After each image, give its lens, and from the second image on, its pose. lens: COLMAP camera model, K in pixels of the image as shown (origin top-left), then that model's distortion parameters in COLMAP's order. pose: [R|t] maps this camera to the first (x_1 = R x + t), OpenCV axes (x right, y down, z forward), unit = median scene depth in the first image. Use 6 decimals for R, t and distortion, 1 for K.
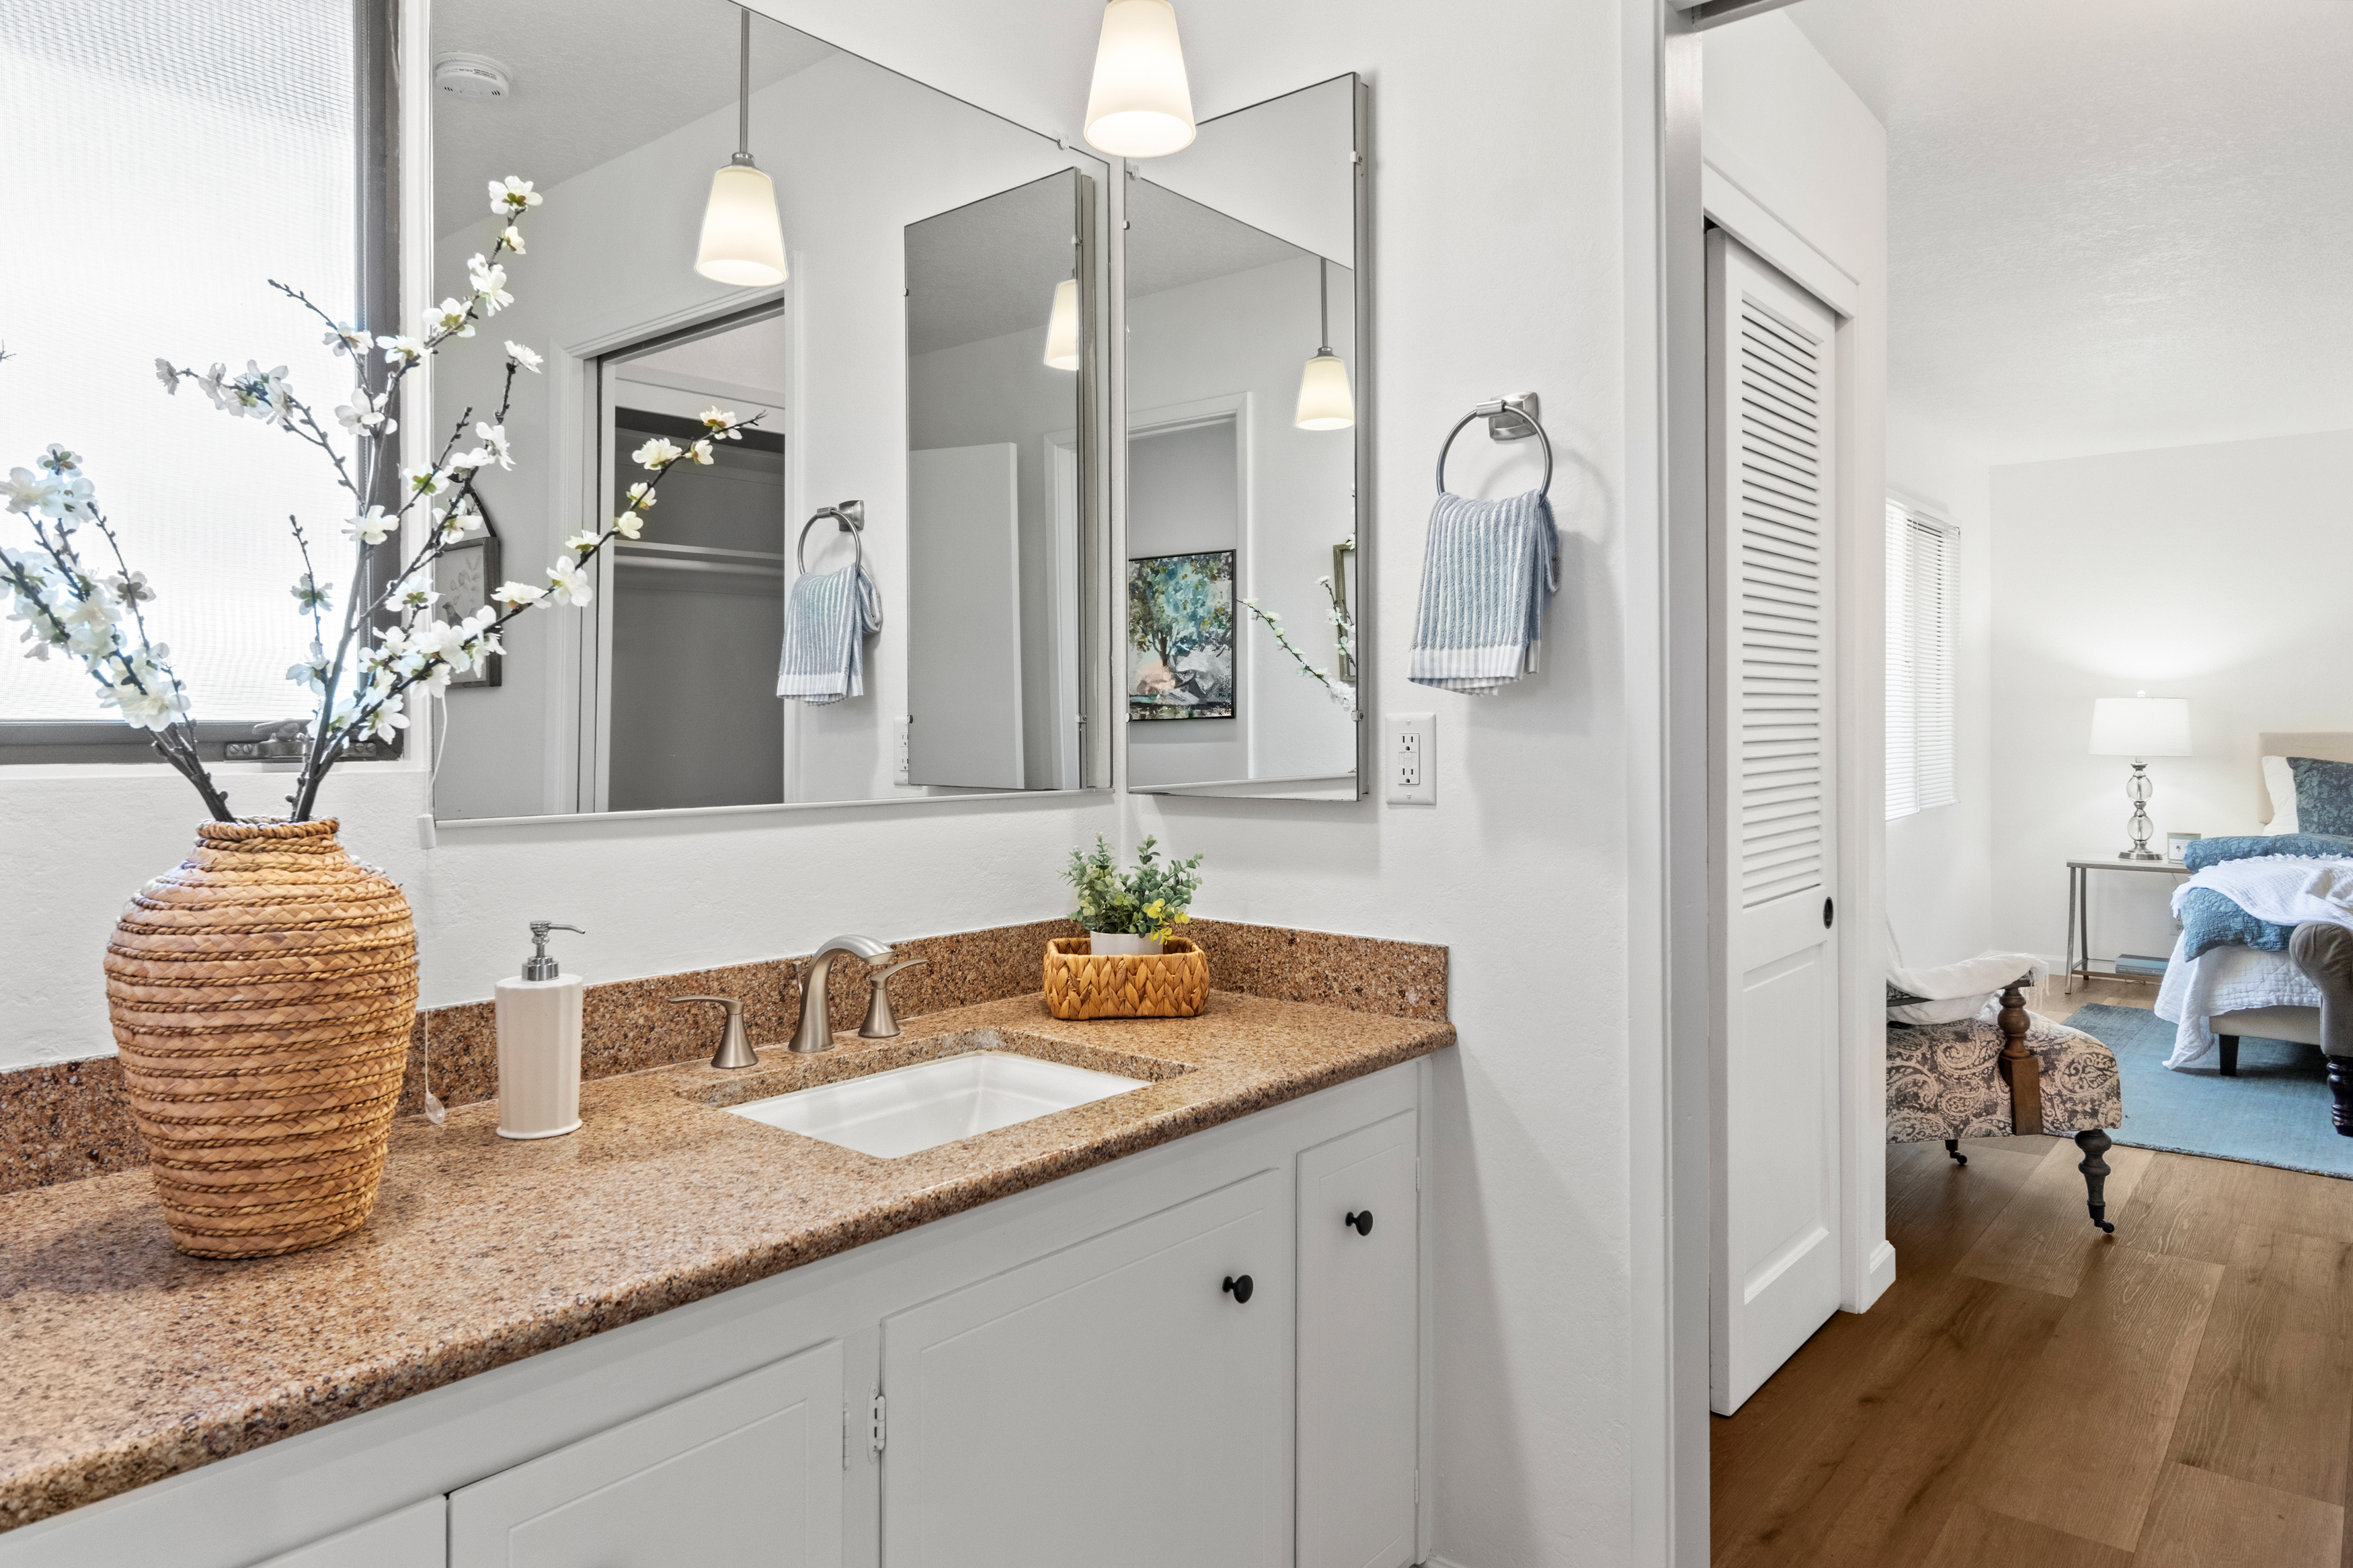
lens RADIAL K [[1493.7, 0, 1169.3], [0, 1493.7, 736.1], [0, 0, 1]] dist [0.002012, 0.003579]
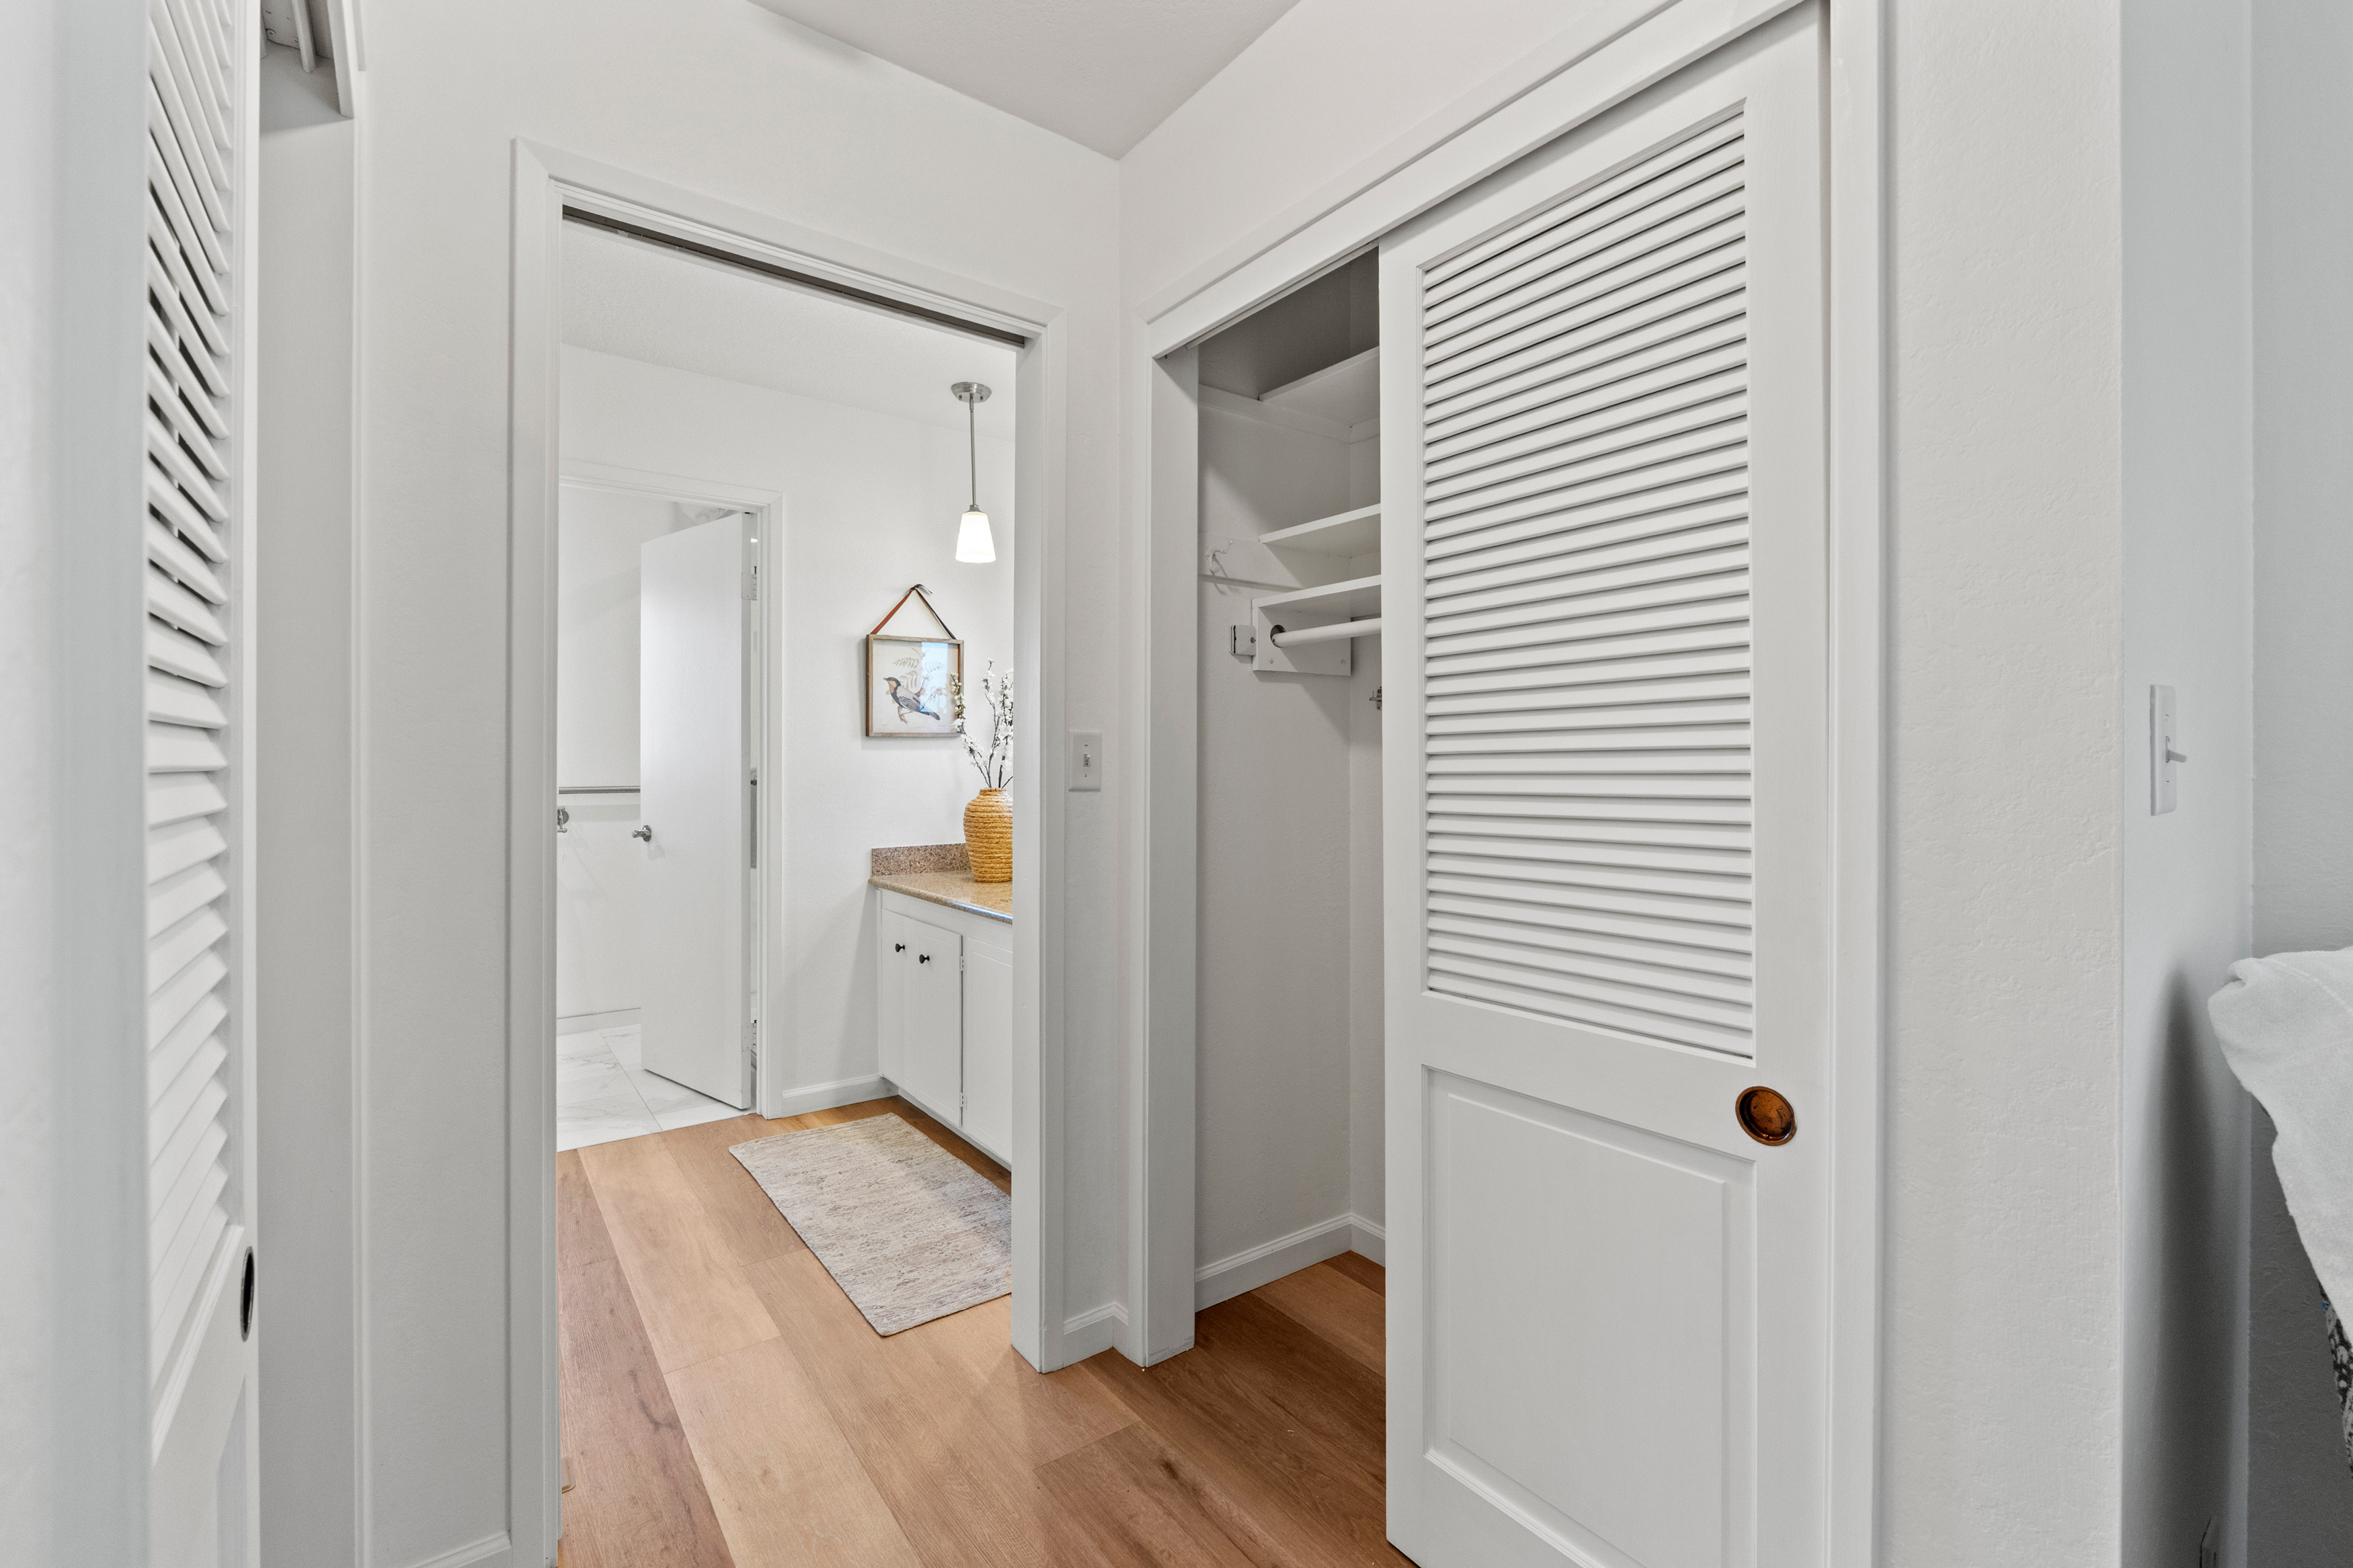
lens RADIAL K [[998.0, 0, 1183.4], [0, 998.0, 756.8], [0, 0, 1]] dist [-0.005054, -0.000157]
pose [[-0.231509, -0.000430, -0.972833, 0.752782], [-0.003275, 0.999995, 0.000337, -0.013441], [0.972827, 0.003264, -0.231509, 0.778032]]
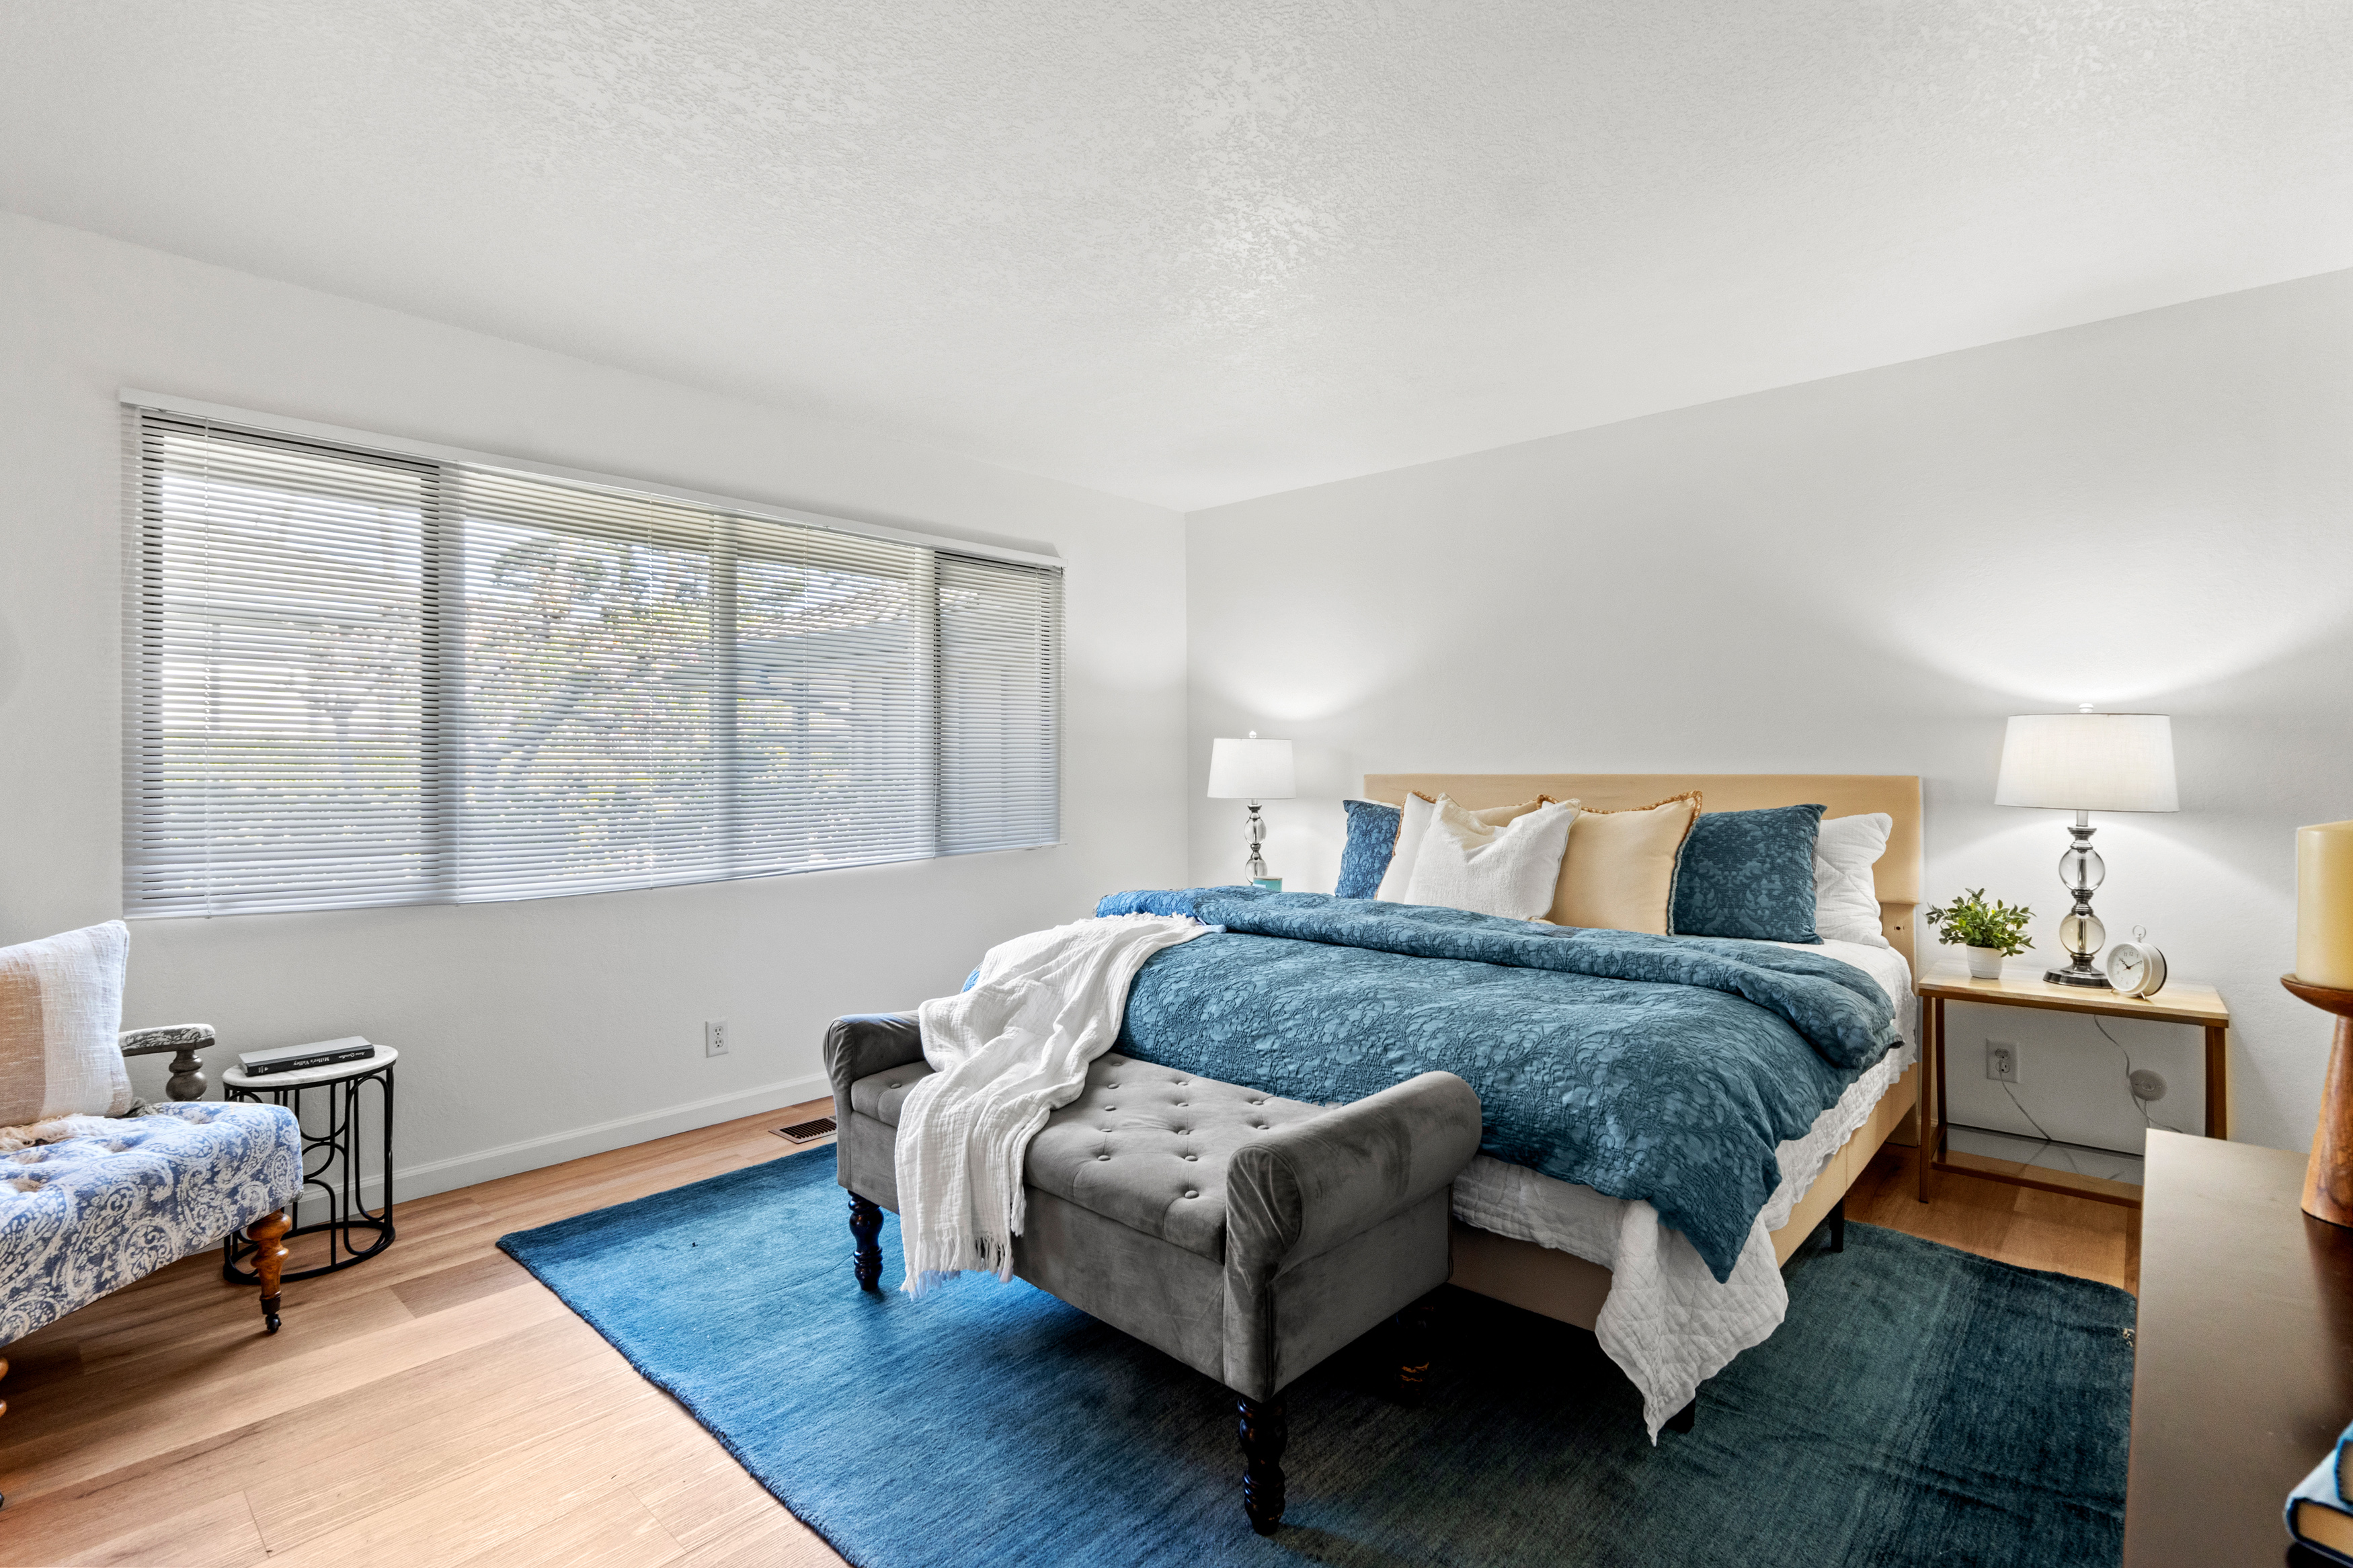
lens RADIAL K [[1100.4, 0, 1158.2], [0, 1100.4, 779.5], [0, 0, 1]] dist [-0.001383, 0.000484]
pose [[0.999026, 0.000271, -0.044119, 1.208282], [0.000042, 0.999975, 0.007107, -0.007652], [0.044120, -0.007102, 0.999001, 0.535624]]
